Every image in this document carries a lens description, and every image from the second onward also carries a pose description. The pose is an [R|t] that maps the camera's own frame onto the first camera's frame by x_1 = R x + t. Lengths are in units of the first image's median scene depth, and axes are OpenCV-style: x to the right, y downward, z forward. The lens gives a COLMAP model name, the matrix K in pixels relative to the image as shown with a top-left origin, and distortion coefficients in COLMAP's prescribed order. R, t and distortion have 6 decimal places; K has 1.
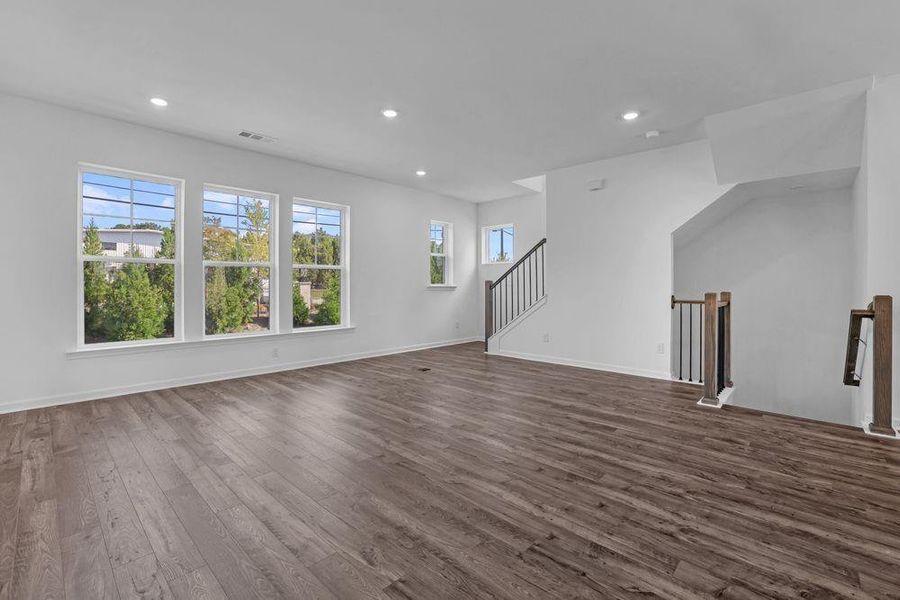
lens RADIAL K [[387.8, 0, 450.9], [0, 387.8, 289.2], [0, 0, 1]] dist [-0.043052, 0.000017]
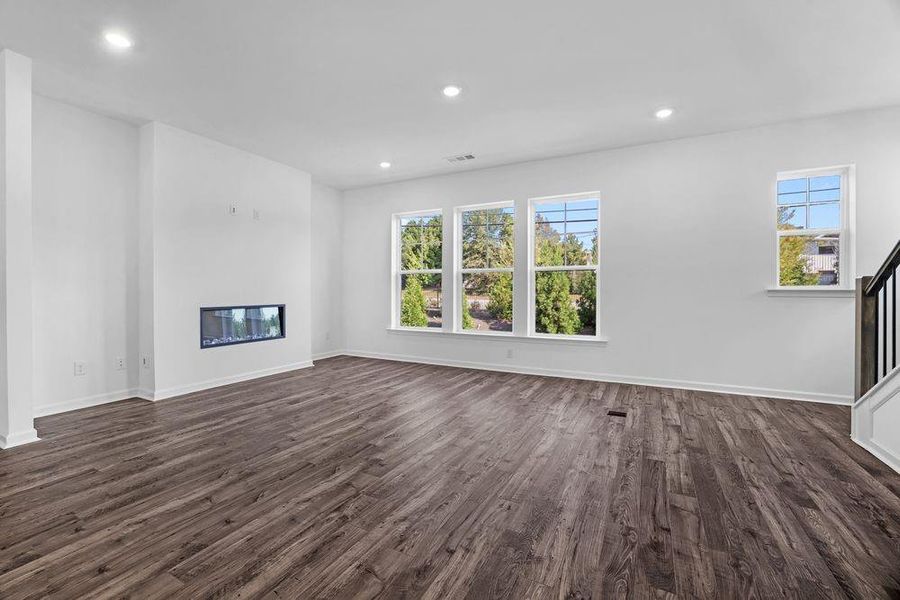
lens RADIAL K [[385.1, 0, 450.0], [0, 385.1, 300.0], [0, 0, 1]] dist [-0.026092, 0.008392]
pose [[0.262107, 0.023073, -0.964763, 1.027116], [-0.005310, 0.999733, 0.022466, -0.005509], [0.965024, -0.000765, 0.262160, 1.157204]]
